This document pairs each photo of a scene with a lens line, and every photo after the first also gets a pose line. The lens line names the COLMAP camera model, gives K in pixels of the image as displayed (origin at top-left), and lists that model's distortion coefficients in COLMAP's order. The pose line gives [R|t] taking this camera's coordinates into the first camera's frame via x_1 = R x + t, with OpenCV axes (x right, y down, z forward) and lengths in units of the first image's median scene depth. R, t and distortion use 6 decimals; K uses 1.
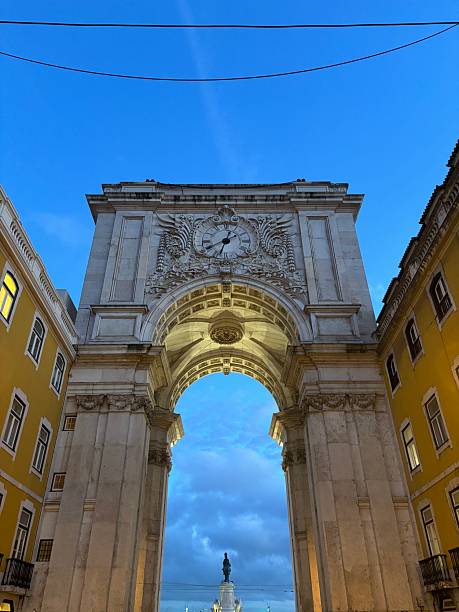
lens RADIAL K [[472.9, 0, 231.1], [0, 472.9, 303.2], [0, 0, 1]] dist [0.070499, -0.069559]
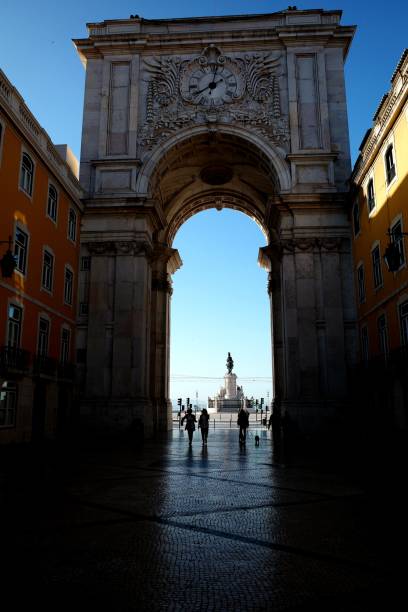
lens RADIAL K [[531.6, 0, 203.1], [0, 531.6, 308.2], [0, 0, 1]] dist [-0.050337, 0.023979]
pose [[0.996716, -0.003600, -0.080893, 0.061397], [0.035234, 0.918757, 0.393247, -0.145539], [0.072905, -0.394806, 0.915867, -0.231301]]
